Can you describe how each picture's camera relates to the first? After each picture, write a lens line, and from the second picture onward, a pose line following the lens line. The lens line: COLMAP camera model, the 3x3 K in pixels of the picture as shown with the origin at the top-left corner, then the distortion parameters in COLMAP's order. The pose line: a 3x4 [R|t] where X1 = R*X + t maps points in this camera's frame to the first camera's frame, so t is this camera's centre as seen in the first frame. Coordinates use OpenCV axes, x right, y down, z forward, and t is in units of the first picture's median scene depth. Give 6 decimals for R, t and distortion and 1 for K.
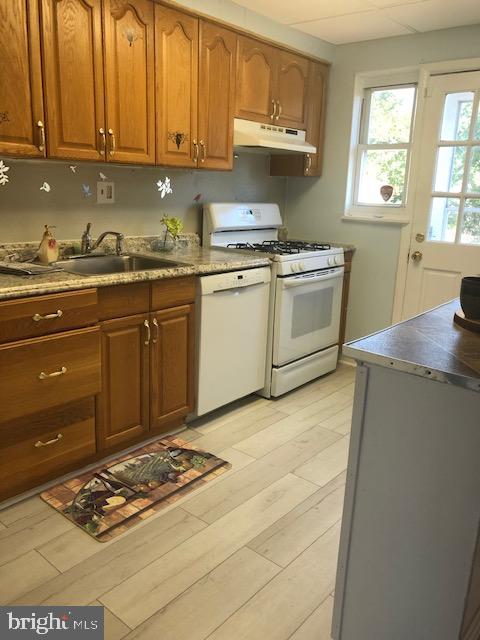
lens RADIAL K [[516.9, 0, 249.2], [0, 516.9, 318.5], [0, 0, 1]] dist [0.024036, -0.031053]
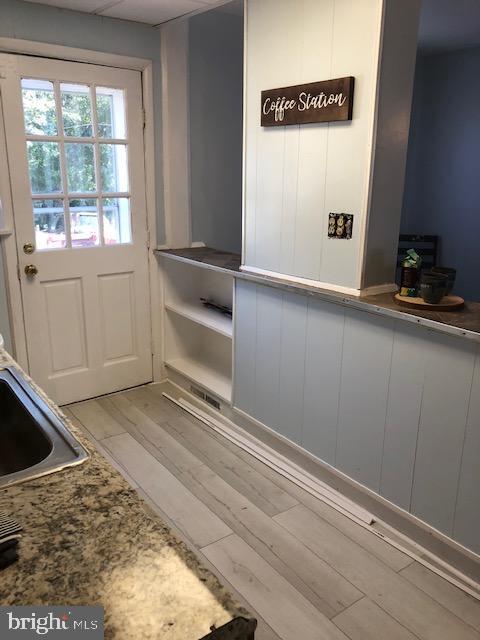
lens RADIAL K [[516.9, 0, 236.1], [0, 516.9, 317.2], [0, 0, 1]] dist [0.024036, -0.031053]
pose [[0.247373, -0.280147, 0.927536, -0.521243], [0.243260, 0.944585, 0.220419, -0.200123], [-0.937887, 0.171106, 0.301814, 0.579633]]
